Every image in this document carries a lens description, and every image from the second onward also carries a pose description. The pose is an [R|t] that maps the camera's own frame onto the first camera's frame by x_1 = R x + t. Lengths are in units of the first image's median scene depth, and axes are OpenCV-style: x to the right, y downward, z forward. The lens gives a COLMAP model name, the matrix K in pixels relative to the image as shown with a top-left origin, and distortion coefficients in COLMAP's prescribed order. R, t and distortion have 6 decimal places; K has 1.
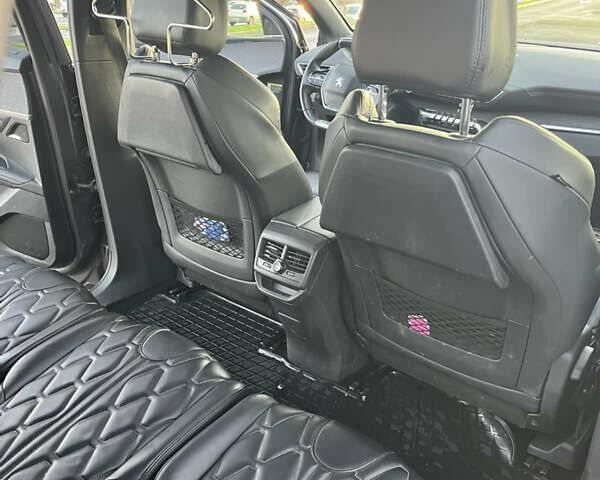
lens RADIAL K [[600.9, 0, 298.4], [0, 600.9, 228.0], [0, 0, 1]] dist [0.017405, 0.023869]
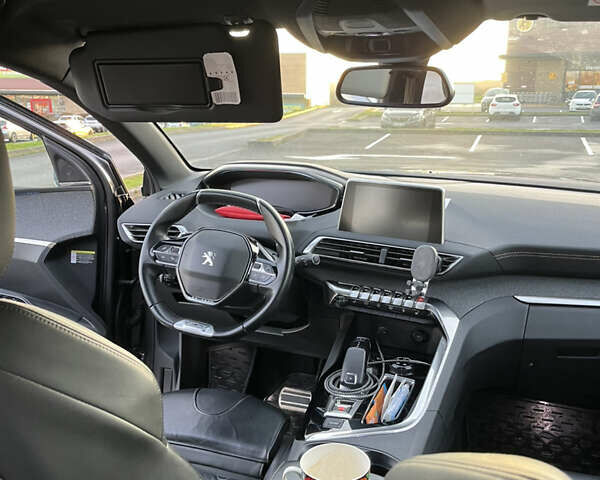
lens RADIAL K [[600.9, 0, 298.4], [0, 600.9, 228.0], [0, 0, 1]] dist [0.017405, 0.023869]
pose [[0.934785, -0.096592, 0.341830, -0.050411], [0.153757, 0.977523, -0.144249, -0.157307], [-0.320213, 0.187400, 0.928625, 0.357670]]
